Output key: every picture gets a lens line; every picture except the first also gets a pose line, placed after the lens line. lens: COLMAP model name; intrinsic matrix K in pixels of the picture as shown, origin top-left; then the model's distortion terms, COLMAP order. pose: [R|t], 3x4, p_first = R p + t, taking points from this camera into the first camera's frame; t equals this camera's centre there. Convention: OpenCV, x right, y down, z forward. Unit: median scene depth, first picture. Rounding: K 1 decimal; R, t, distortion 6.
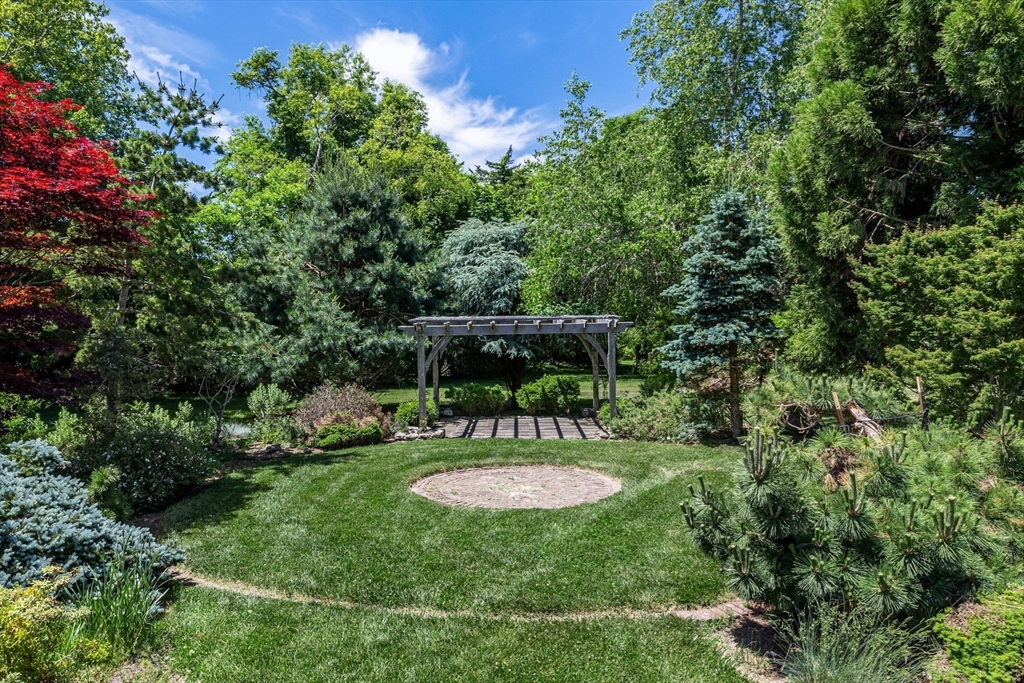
lens RADIAL K [[678.7, 0, 511.9], [0, 678.7, 339.0], [0, 0, 1]] dist [0.002463, 0.000169]
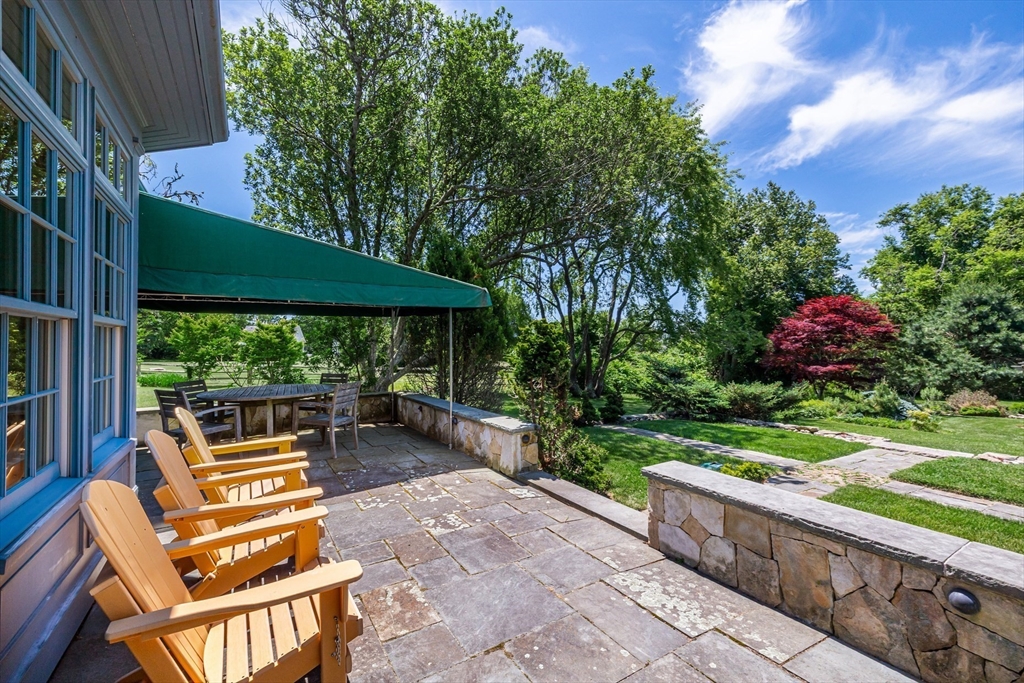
lens RADIAL K [[442.7, 0, 510.2], [0, 442.7, 340.4], [0, 0, 1]] dist [0.003193, 0.000365]
pose [[0.531121, -0.002650, -0.847292, 0.154476], [-0.030255, 0.999298, -0.022090, -0.017146], [0.846755, 0.037367, 0.530668, -0.918503]]
